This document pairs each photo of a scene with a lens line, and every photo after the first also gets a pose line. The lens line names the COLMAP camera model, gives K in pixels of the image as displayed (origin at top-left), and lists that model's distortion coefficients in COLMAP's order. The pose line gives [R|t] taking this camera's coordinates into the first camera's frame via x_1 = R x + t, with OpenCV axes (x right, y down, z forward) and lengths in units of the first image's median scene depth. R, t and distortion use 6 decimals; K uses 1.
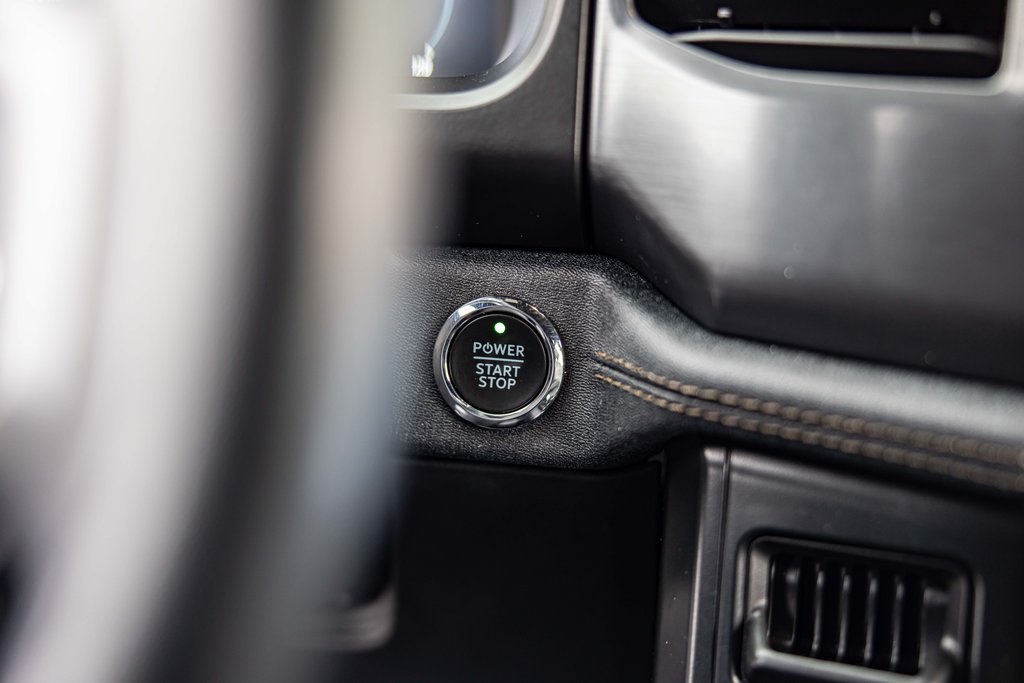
lens RADIAL K [[1406.4, 0, 511.3], [0, 1406.4, 342.8], [0, 0, 1]] dist [-0.000643, 0.000000]
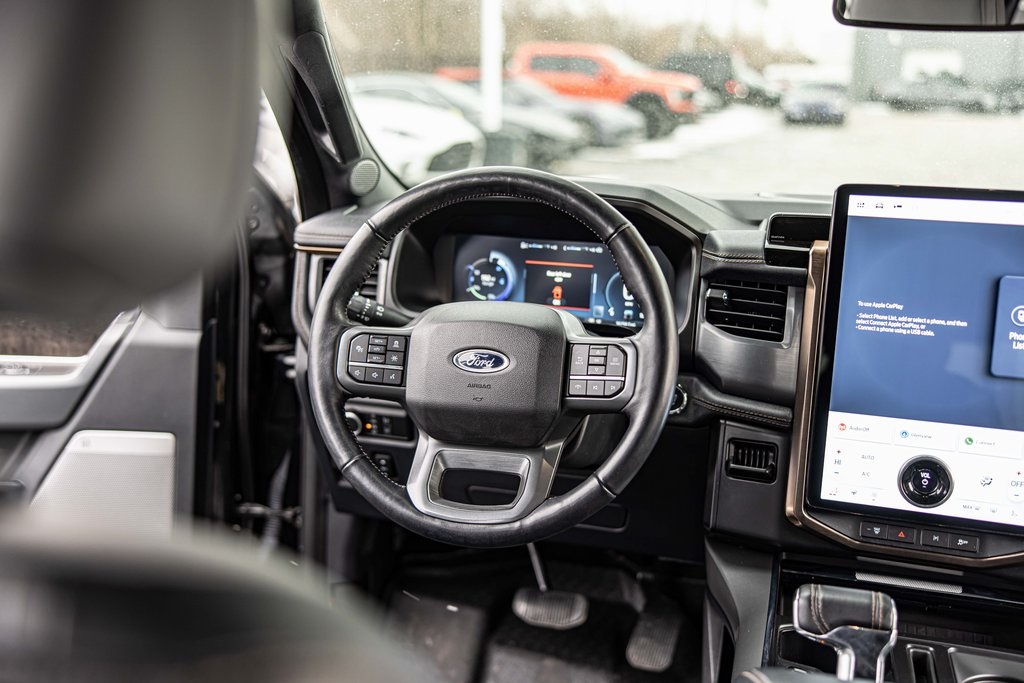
lens RADIAL K [[1087.0, 0, 510.5], [0, 1087.0, 344.2], [0, 0, 1]] dist [0.018618, 0.000000]
pose [[0.996157, 0.035069, -0.080263, -0.237198], [-0.040654, 0.996785, -0.069038, 0.099178], [0.077584, 0.072035, 0.994380, -2.327731]]
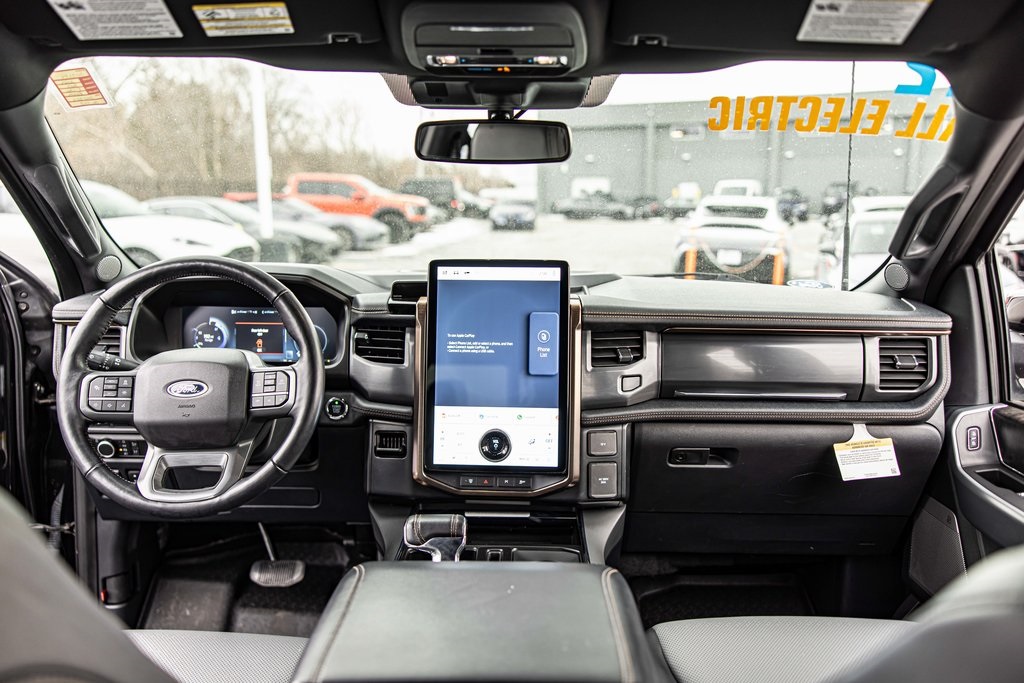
lens RADIAL K [[817.7, 0, 515.9], [0, 817.7, 336.5], [0, 0, 1]] dist [0.005568, 0.000618]
pose [[0.982927, -0.028021, 0.181849, 0.125210], [0.053844, 0.988875, -0.138660, 0.250348], [-0.175941, 0.146084, 0.973501, -2.756748]]
